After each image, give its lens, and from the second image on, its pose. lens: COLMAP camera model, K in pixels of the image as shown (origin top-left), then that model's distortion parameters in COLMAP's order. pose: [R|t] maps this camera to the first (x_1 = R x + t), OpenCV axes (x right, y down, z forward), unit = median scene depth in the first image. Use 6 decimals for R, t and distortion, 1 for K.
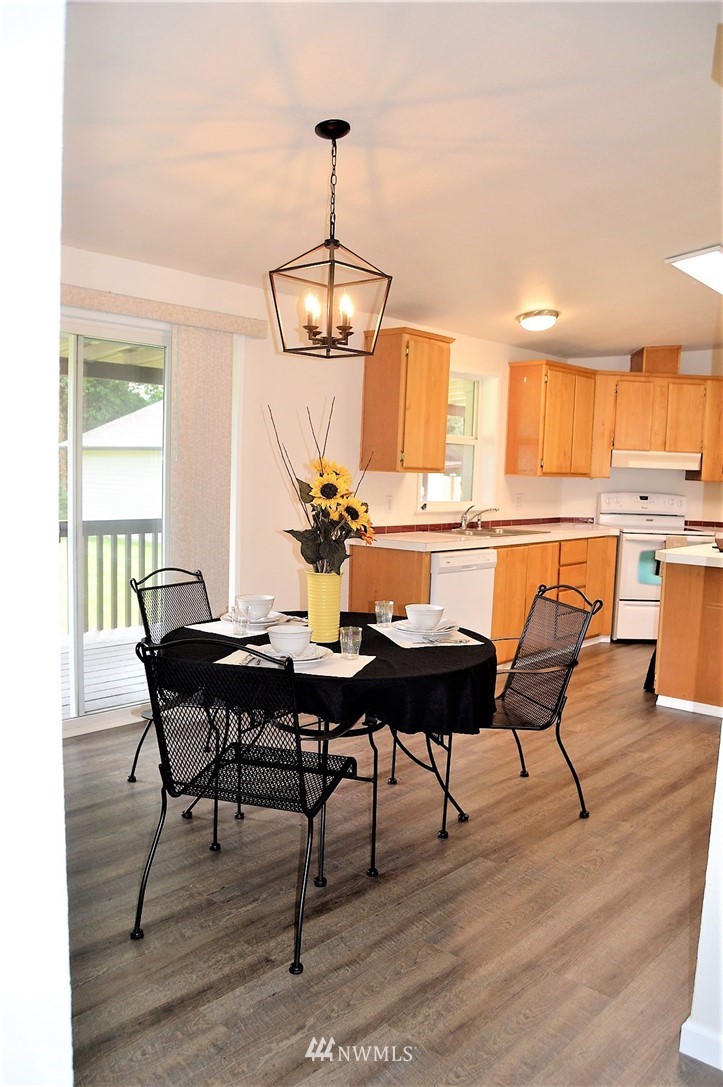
lens RADIAL K [[866.3, 0, 367.1], [0, 866.3, 567.2], [0, 0, 1]] dist [-0.090725, 0.033213]
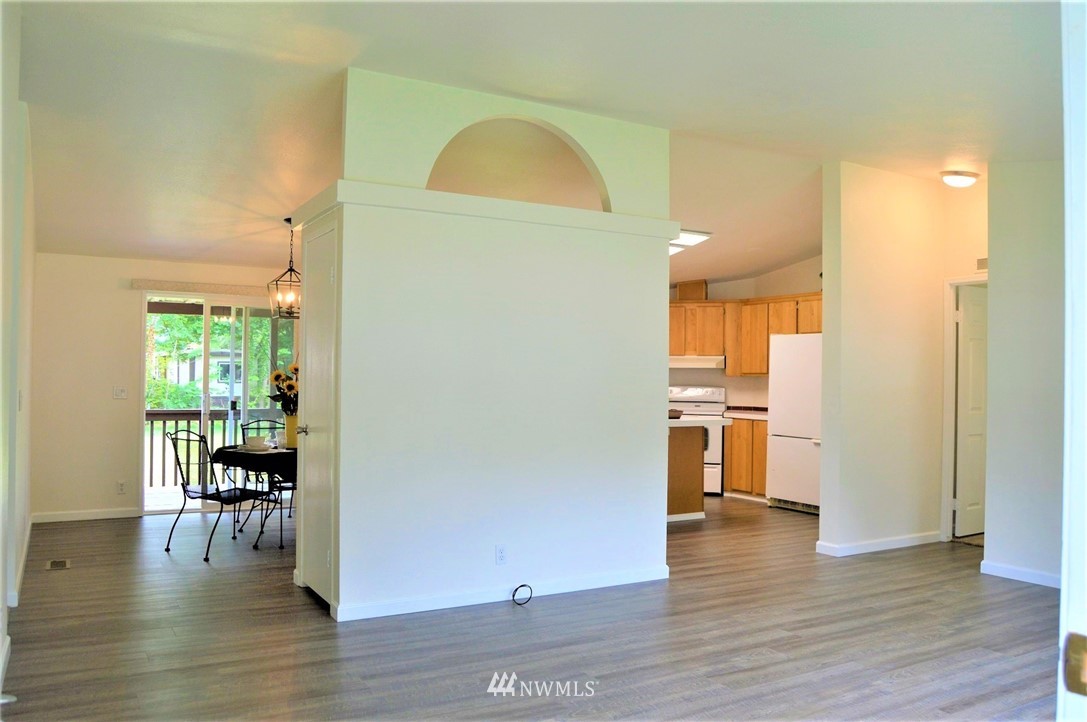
lens RADIAL K [[854.9, 0, 555.8], [0, 854.9, 374.1], [0, 0, 1]] dist [-0.084684, 0.040614]
pose [[0.949085, -0.023124, -0.314170, 0.620881], [-0.016119, 0.992431, -0.121742, 0.072290], [0.314607, 0.120608, 0.941529, -0.399962]]
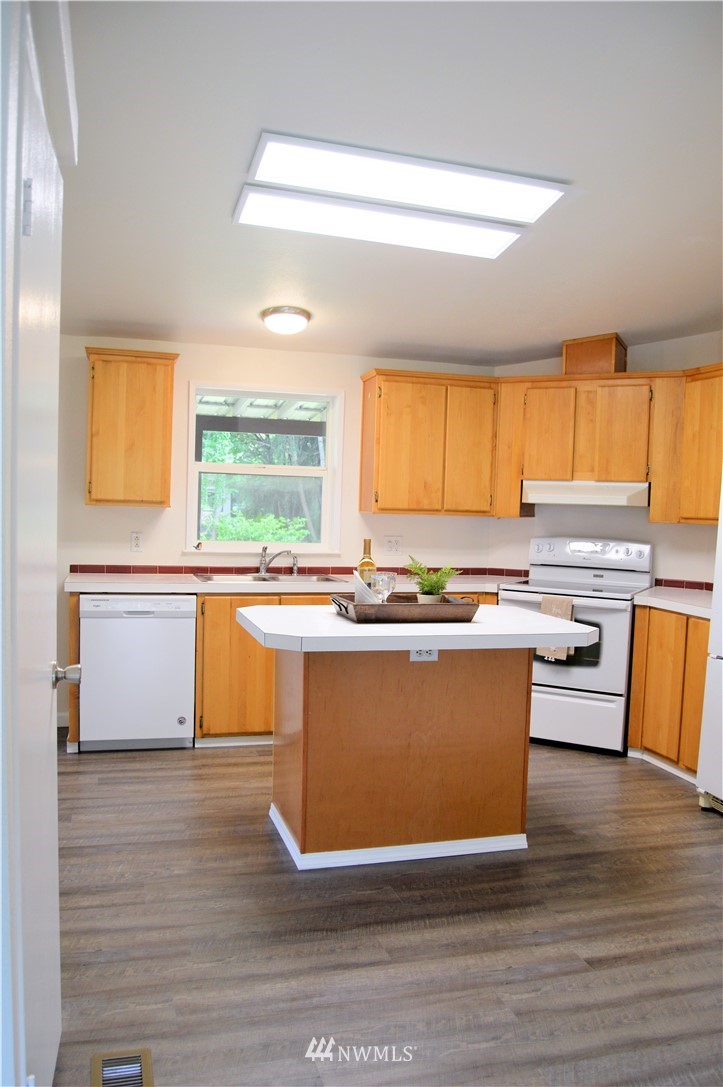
lens RADIAL K [[866.3, 0, 367.1], [0, 866.3, 567.2], [0, 0, 1]] dist [-0.090725, 0.033213]
pose [[0.847679, 0.034036, -0.529416, 0.629108], [-0.066730, 0.996854, -0.042758, -0.020560], [0.526296, 0.071573, 0.847284, 0.319337]]
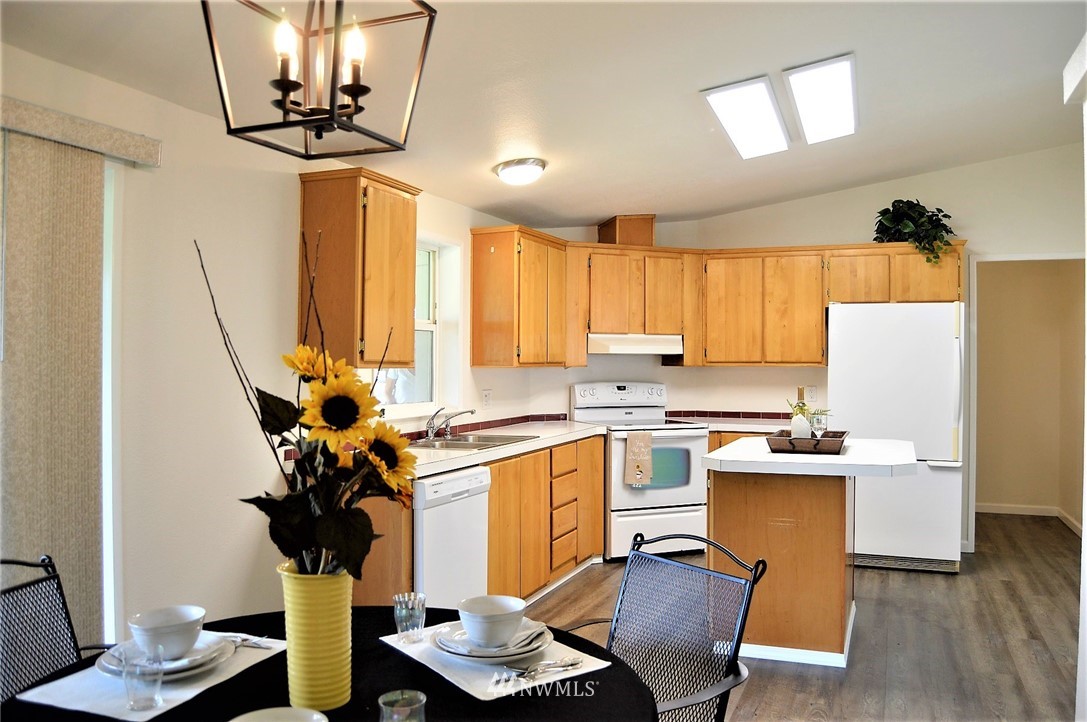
lens RADIAL K [[866.3, 0, 555.6], [0, 866.3, 365.2], [0, 0, 1]] dist [-0.090725, 0.033213]
pose [[0.939545, -0.029316, 0.341167, -0.042507], [0.065918, 0.993178, -0.096190, -0.027258], [-0.336020, 0.112864, 0.935068, 0.230886]]
